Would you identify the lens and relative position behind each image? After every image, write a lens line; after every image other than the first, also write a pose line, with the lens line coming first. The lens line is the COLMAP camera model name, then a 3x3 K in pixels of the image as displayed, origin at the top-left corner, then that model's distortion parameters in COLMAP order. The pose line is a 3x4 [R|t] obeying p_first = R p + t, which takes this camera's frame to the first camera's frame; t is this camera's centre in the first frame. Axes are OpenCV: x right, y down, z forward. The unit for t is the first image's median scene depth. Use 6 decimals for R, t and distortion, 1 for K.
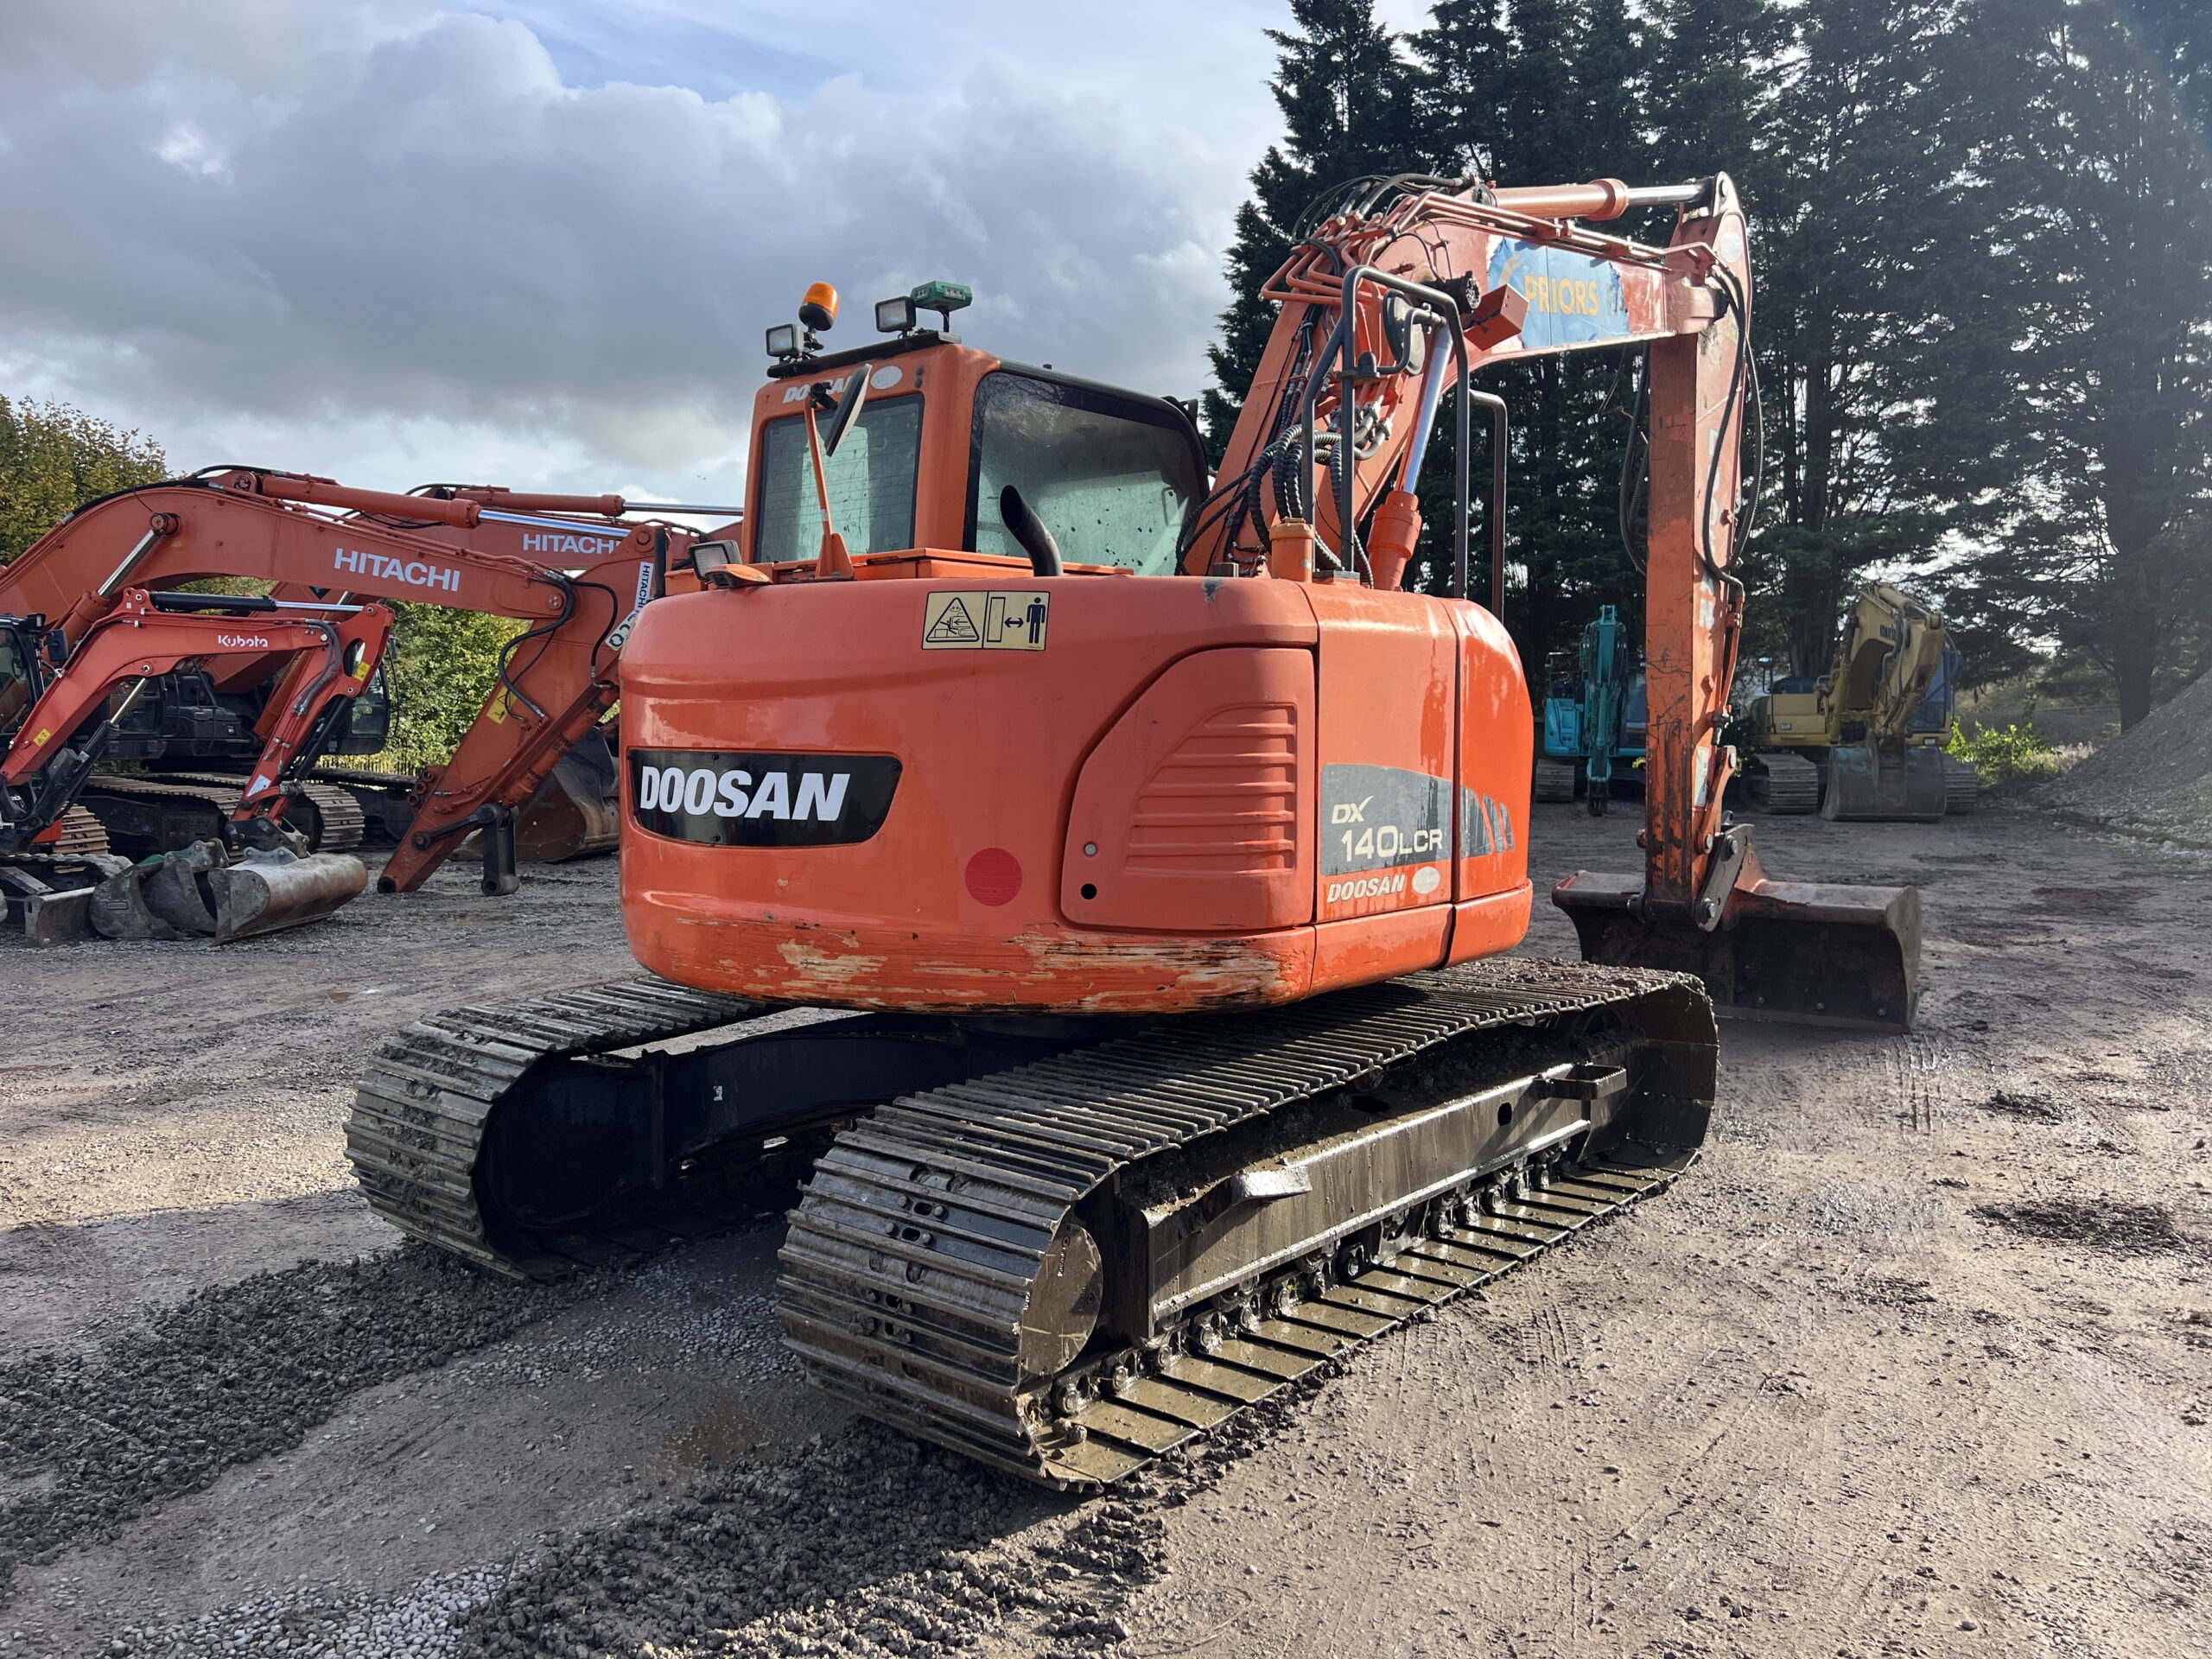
lens RADIAL K [[1646.6, 0, 1100.0], [0, 1646.6, 827.8], [0, 0, 1]] dist [0.064162, -0.075312]
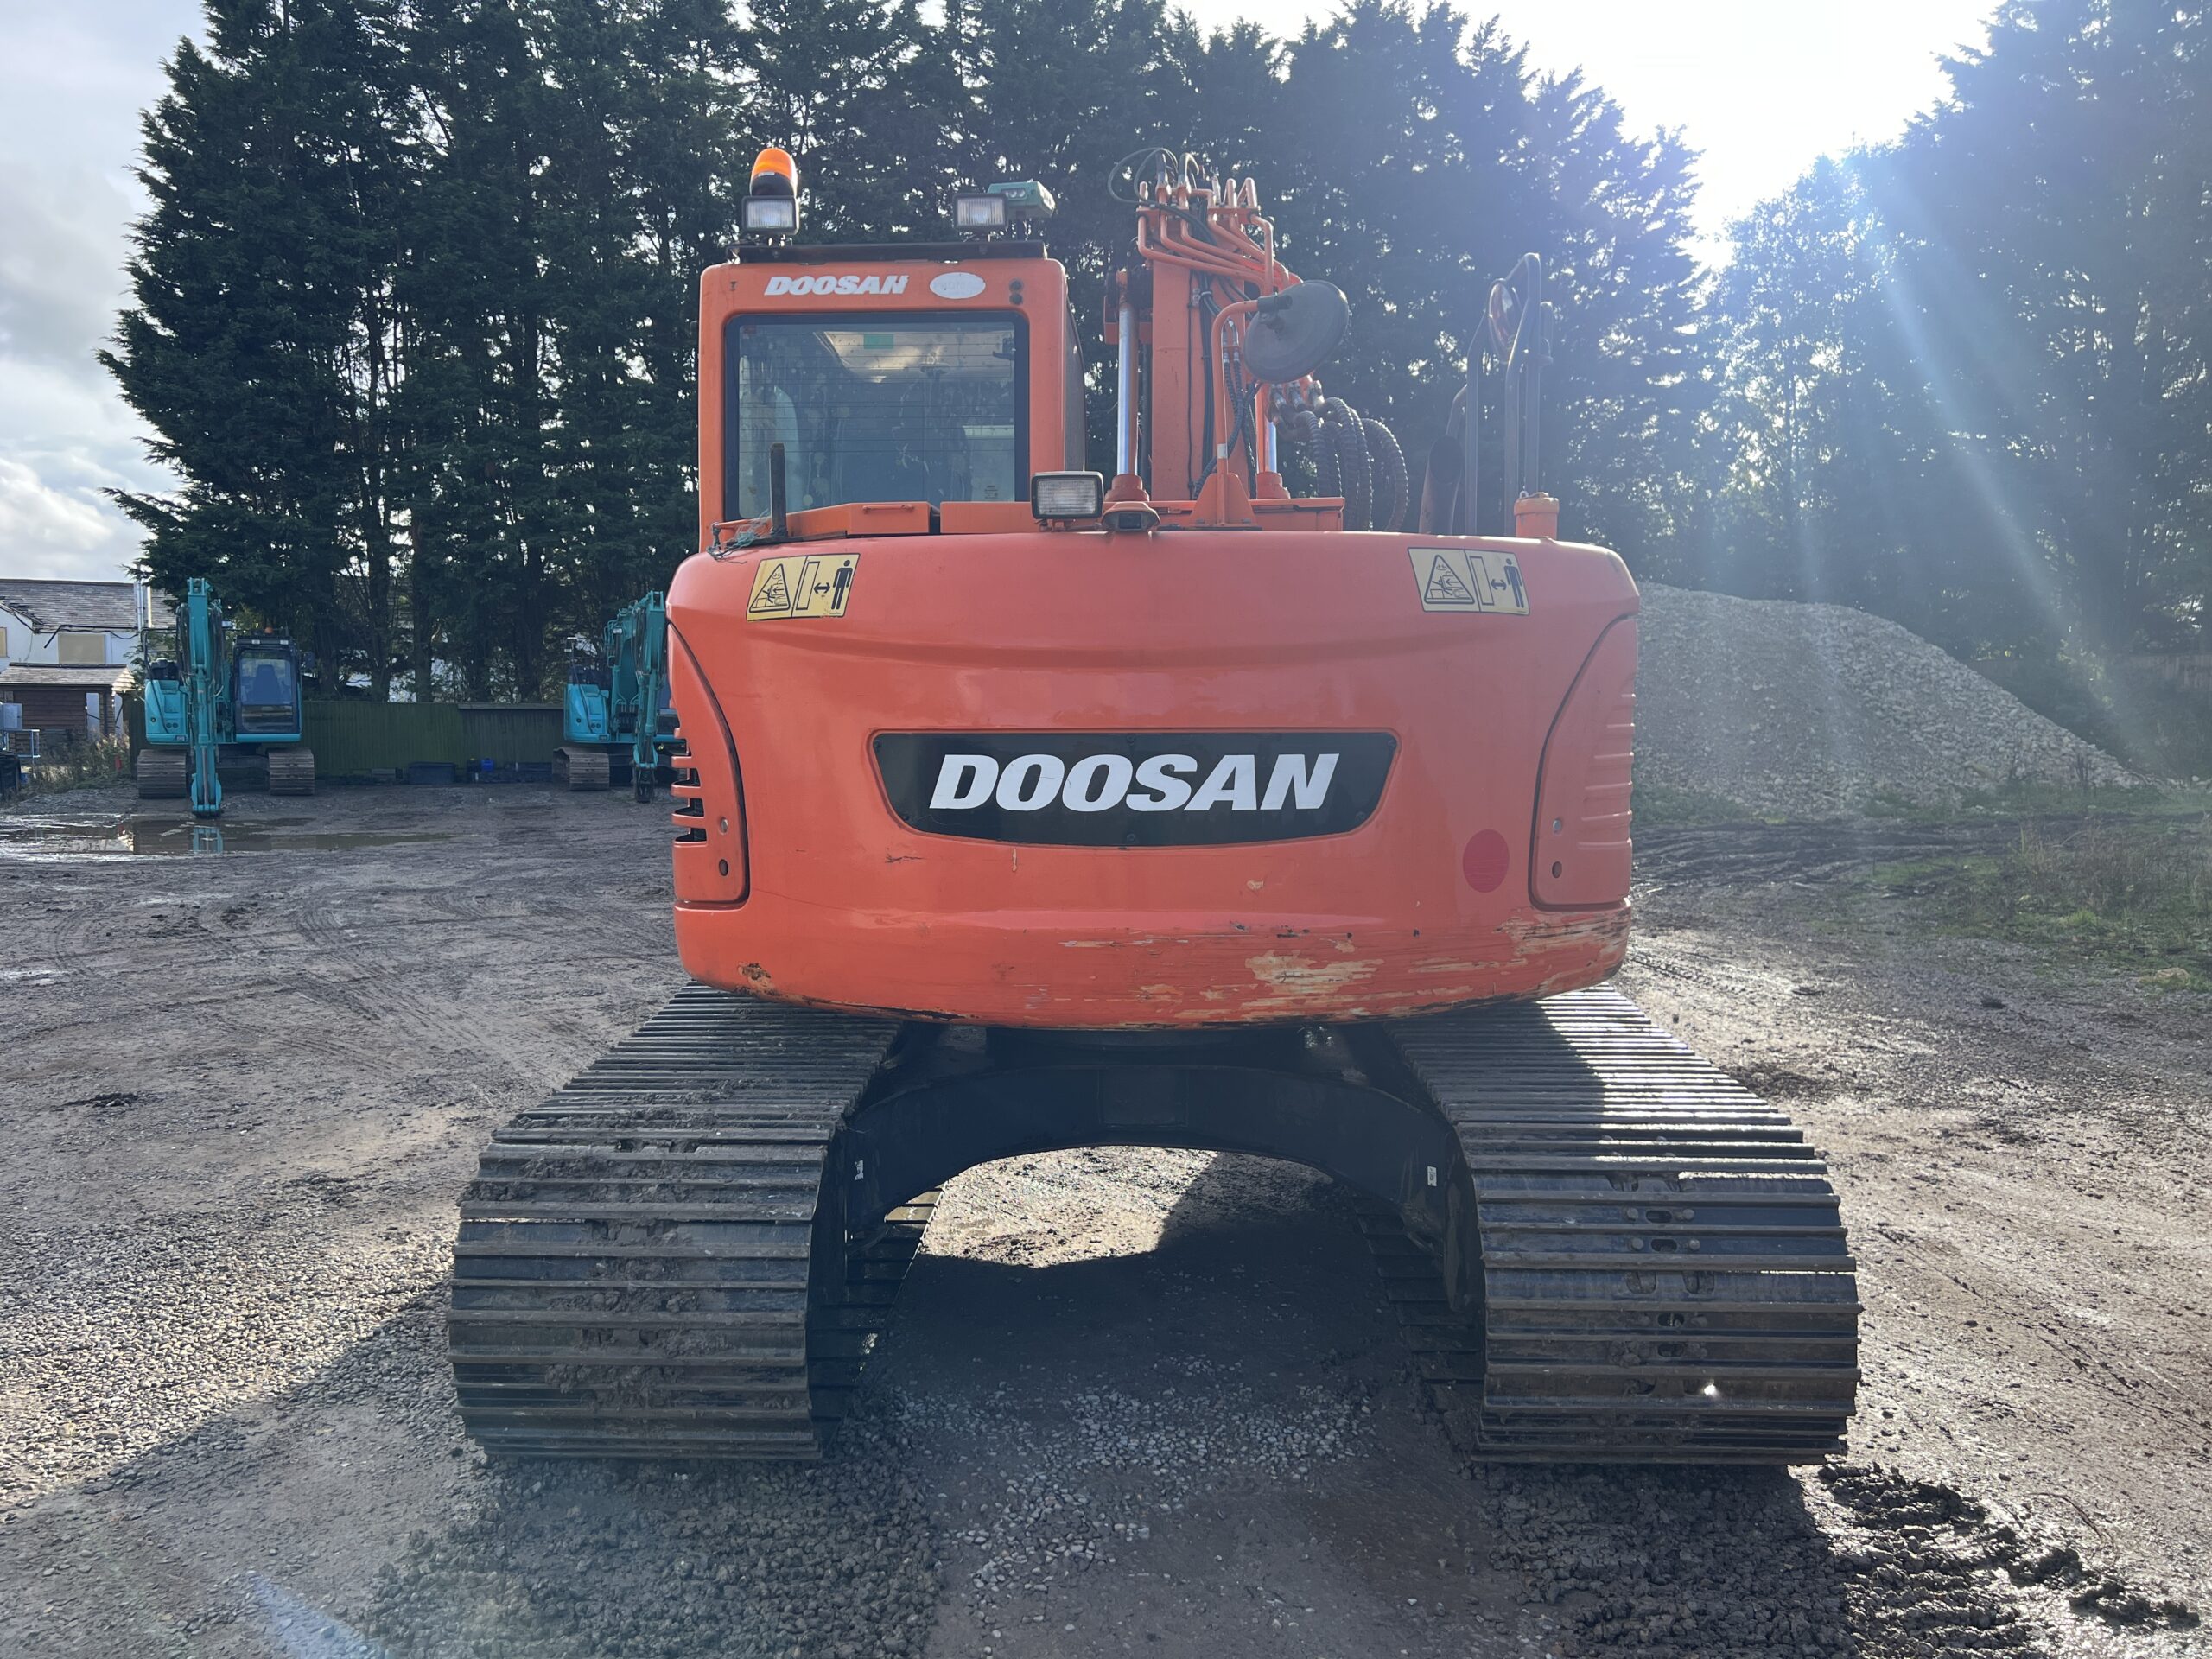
lens RADIAL K [[1646.6, 0, 1100.0], [0, 1646.6, 827.8], [0, 0, 1]] dist [0.064162, -0.075312]
pose [[0.789978, -0.048188, 0.611239, -0.825220], [0.043724, 0.998796, 0.022233, -0.019624], [-0.611575, 0.009162, 0.791134, 0.408176]]
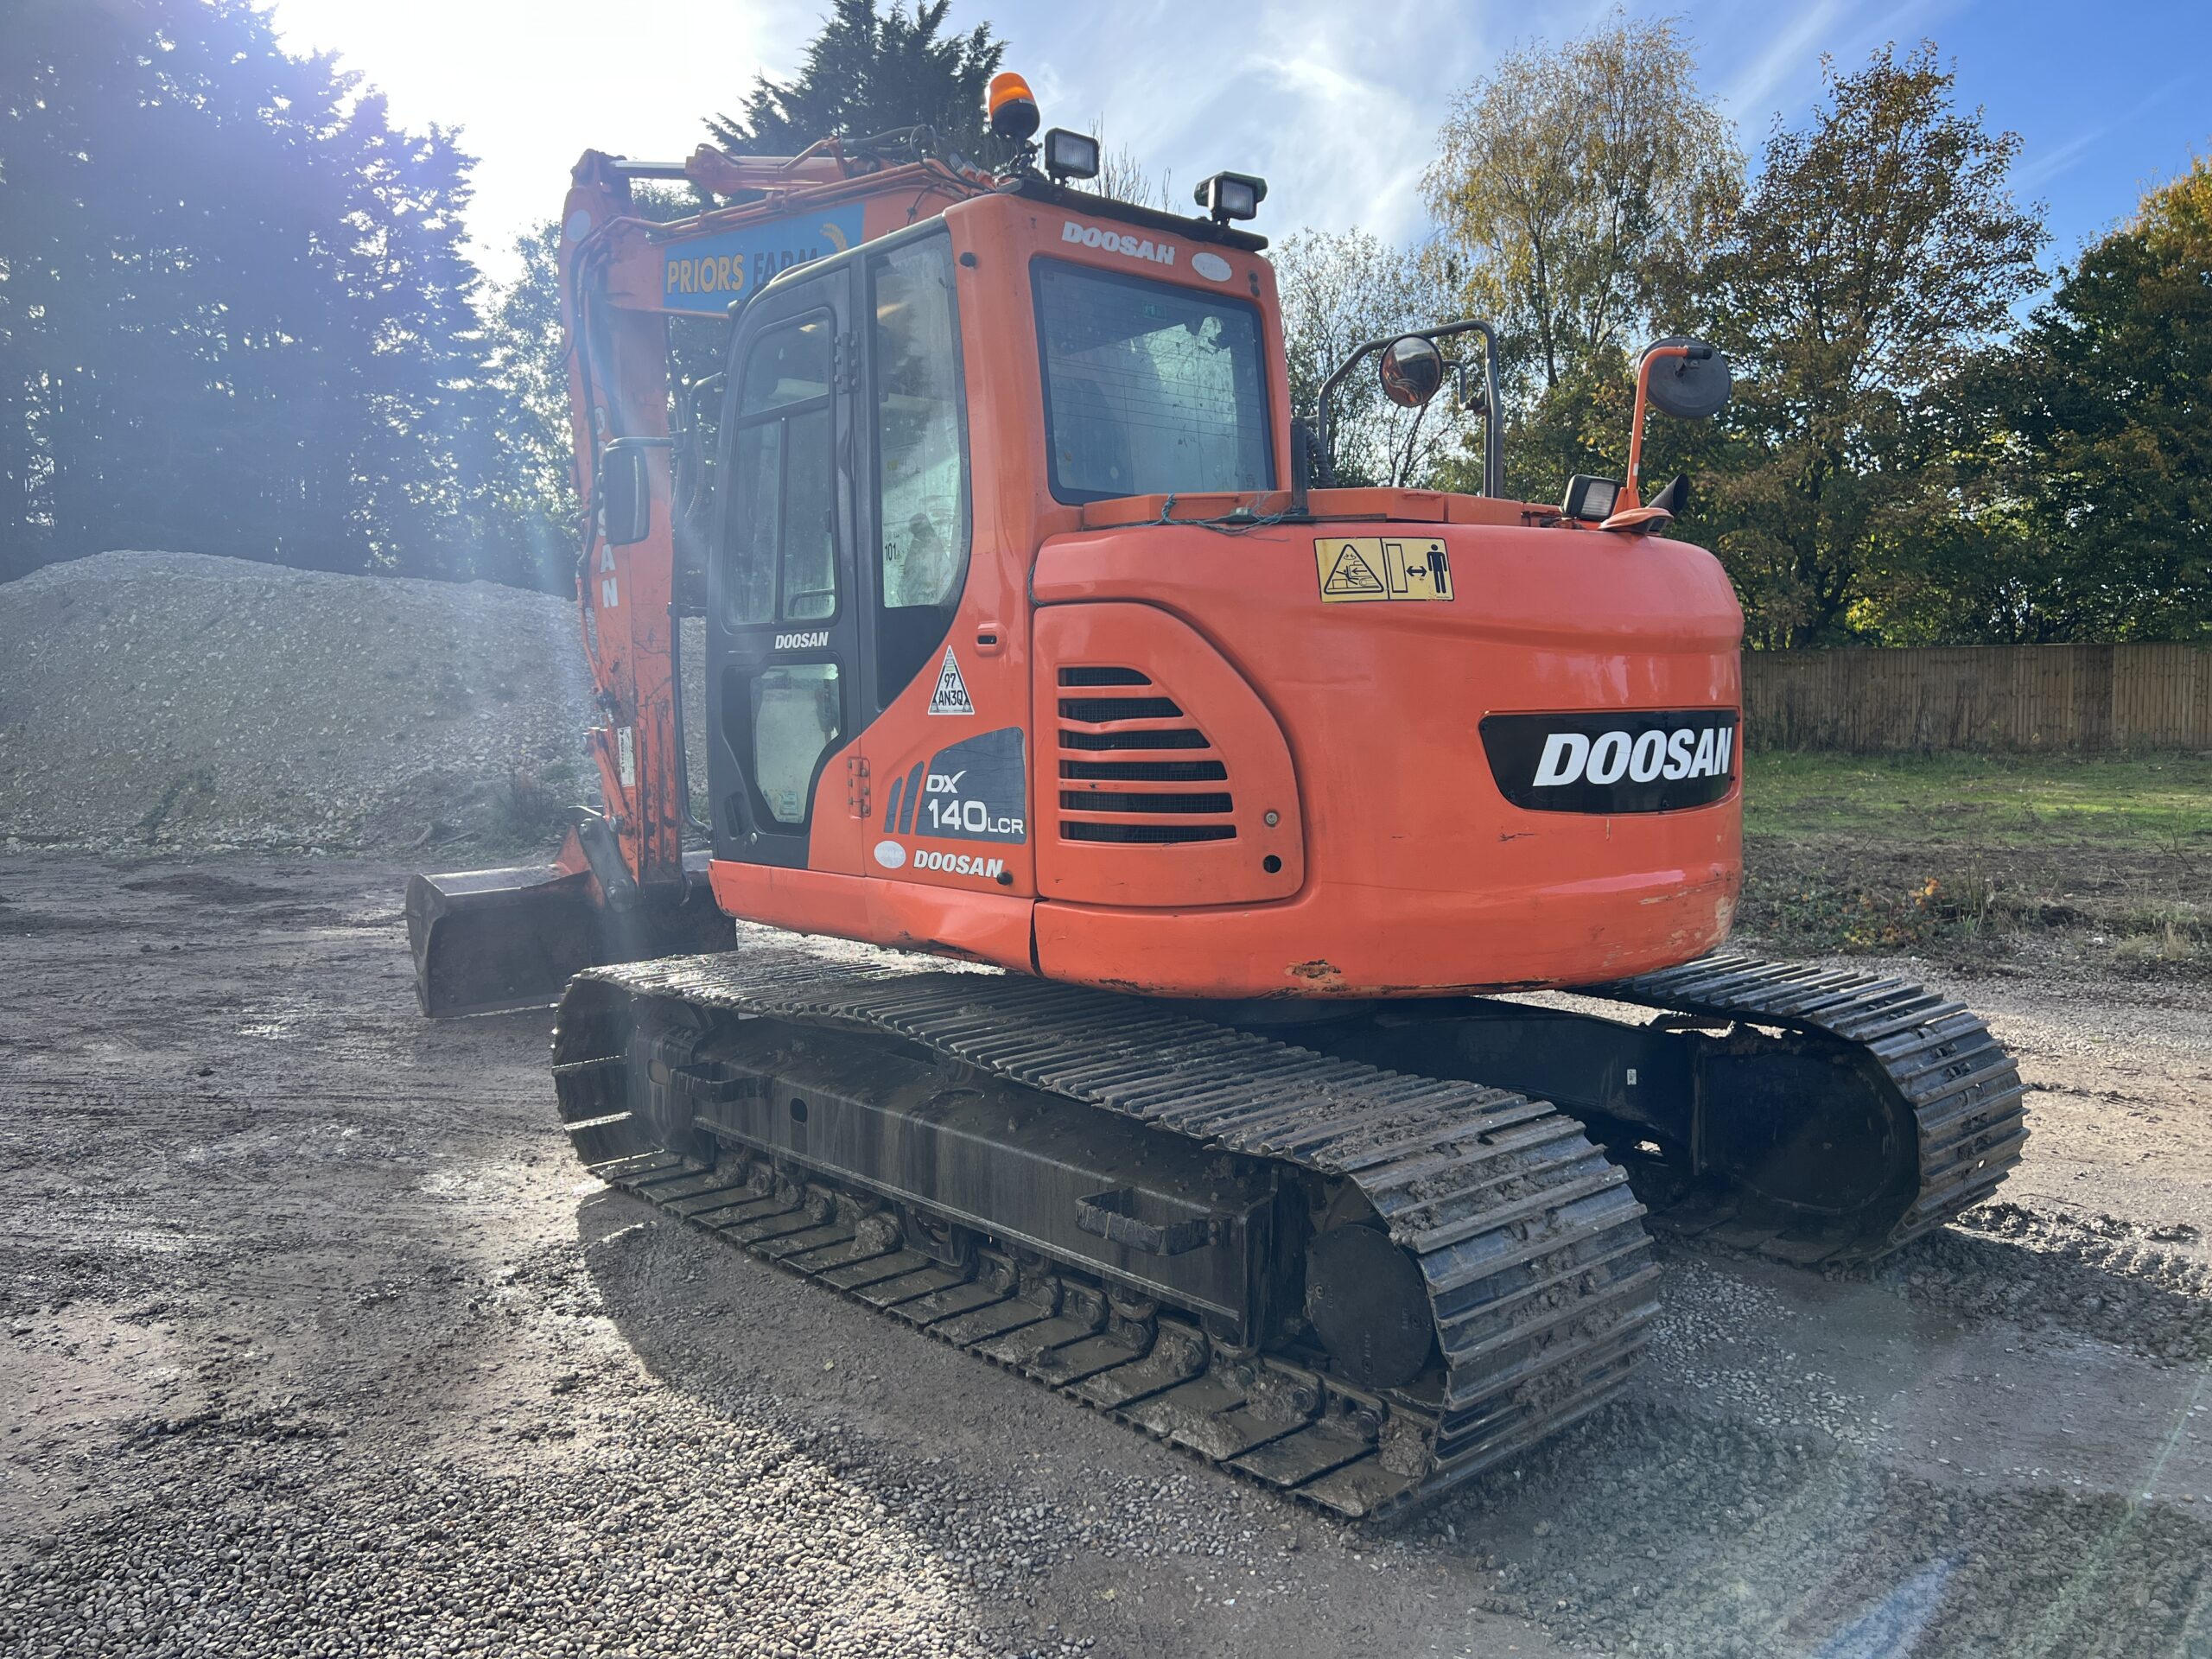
lens RADIAL K [[1646.6, 0, 1100.0], [0, 1646.6, 827.8], [0, 0, 1]] dist [0.064162, -0.075312]
pose [[0.148082, -0.074868, 0.986137, -1.338897], [0.077497, 0.994943, 0.063899, -0.071945], [-0.985934, 0.066960, 0.153135, 1.305458]]
